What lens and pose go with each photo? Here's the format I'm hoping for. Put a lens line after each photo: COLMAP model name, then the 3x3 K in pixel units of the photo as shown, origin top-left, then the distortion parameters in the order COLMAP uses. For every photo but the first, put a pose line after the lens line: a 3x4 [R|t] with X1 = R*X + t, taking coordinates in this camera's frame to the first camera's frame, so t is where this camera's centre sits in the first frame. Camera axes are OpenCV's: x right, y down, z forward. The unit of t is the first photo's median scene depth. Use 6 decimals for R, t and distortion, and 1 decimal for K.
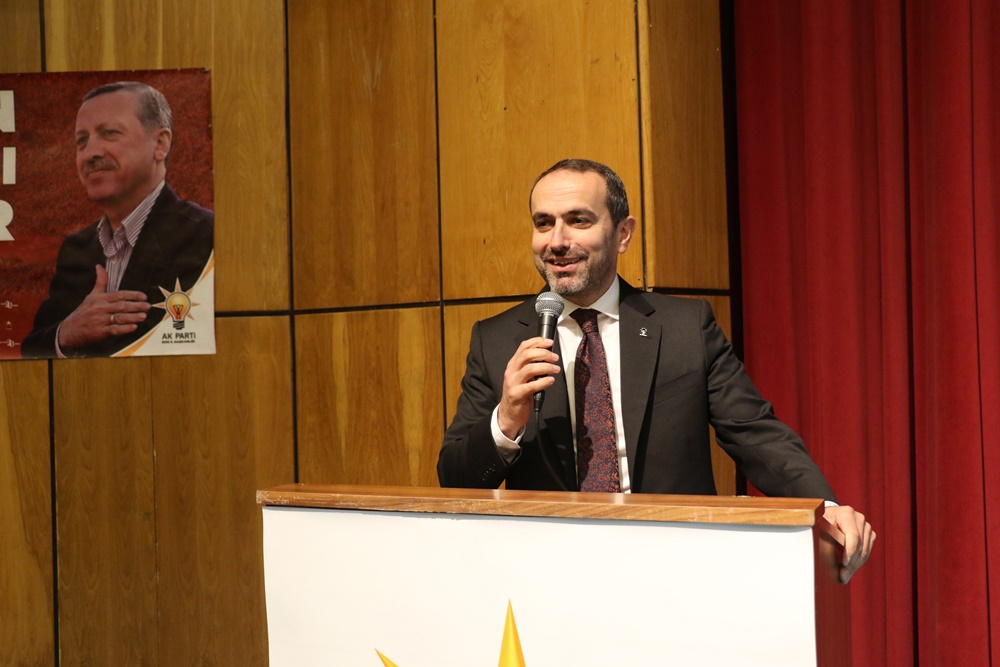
lens RADIAL K [[1125.1, 0, 499.2], [0, 1125.1, 348.4], [0, 0, 1]] dist [-0.113267, 0.316970]
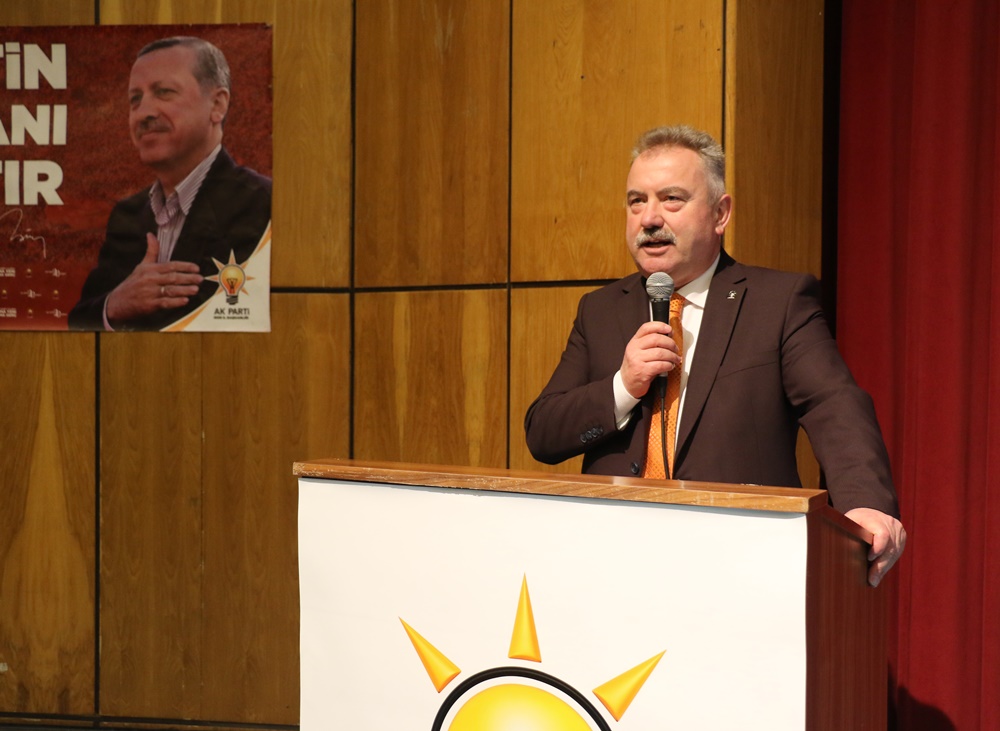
lens RADIAL K [[1326.6, 0, 482.6], [0, 1326.6, 383.0], [0, 0, 1]] dist [-0.064231, 0.402942]
pose [[0.994774, 0.036939, -0.095190, 0.030758], [-0.033533, 0.998747, 0.037143, 0.000435], [0.096443, -0.033757, 0.994766, -0.087817]]
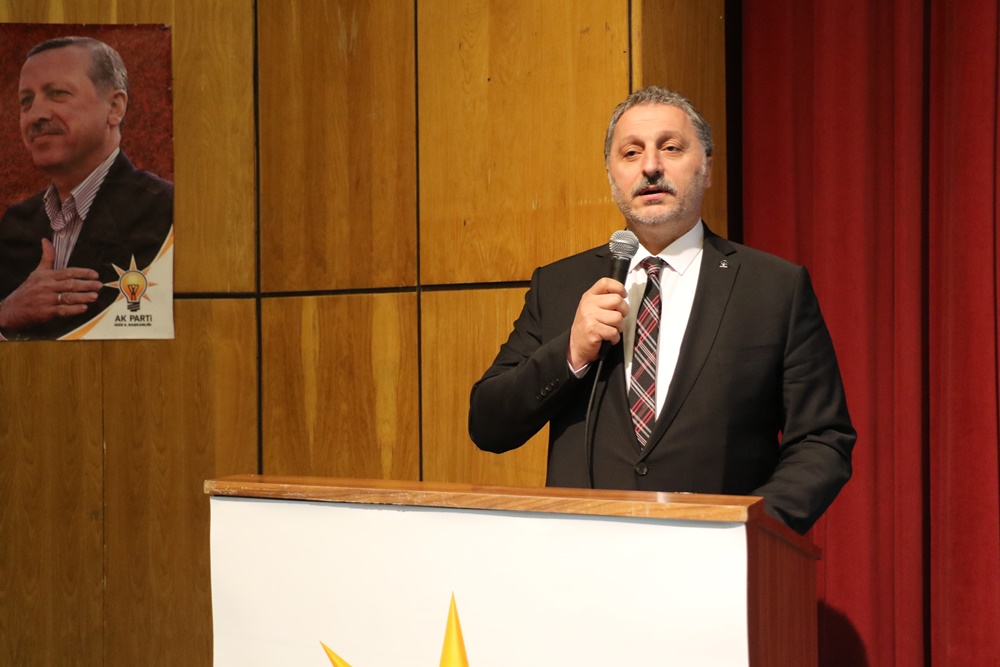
lens RADIAL K [[1294.0, 0, 498.5], [0, 1294.0, 345.6], [0, 0, 1]] dist [-0.030565, 0.462523]
pose [[0.999830, 0.016790, -0.007578, 0.020868], [-0.016729, 0.999828, 0.008025, -0.002445], [0.007711, -0.007896, 0.999939, -0.059449]]
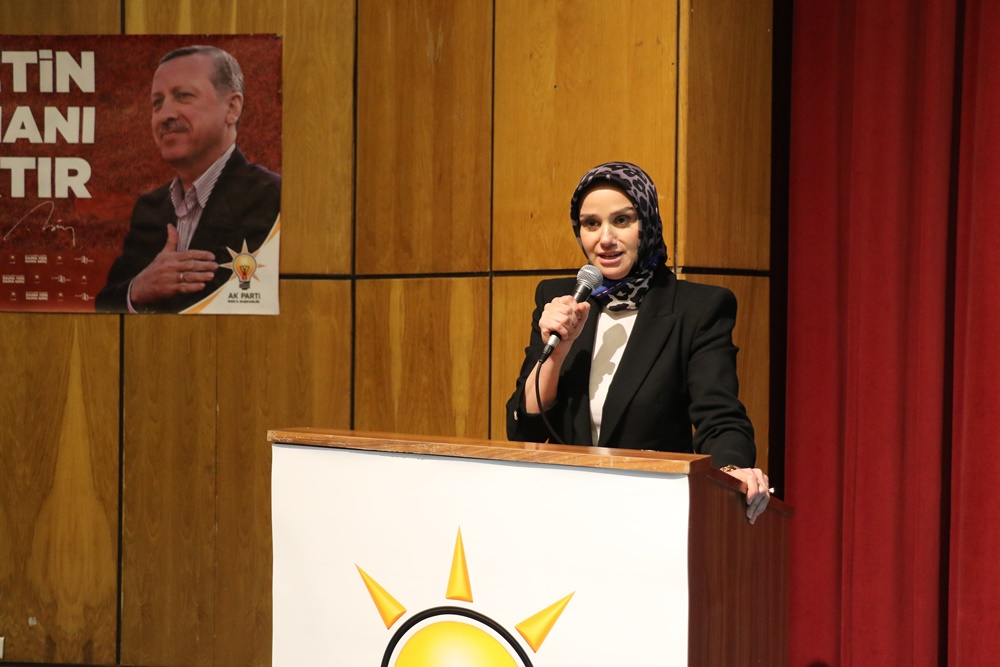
lens RADIAL K [[1269.4, 0, 501.6], [0, 1269.4, 348.3], [0, 0, 1]] dist [-0.048126, 0.475950]
pose [[0.993855, 0.039927, -0.103239, 0.071877], [-0.037331, 0.998939, 0.026956, -0.003388], [0.104206, -0.022936, 0.994291, -0.139157]]
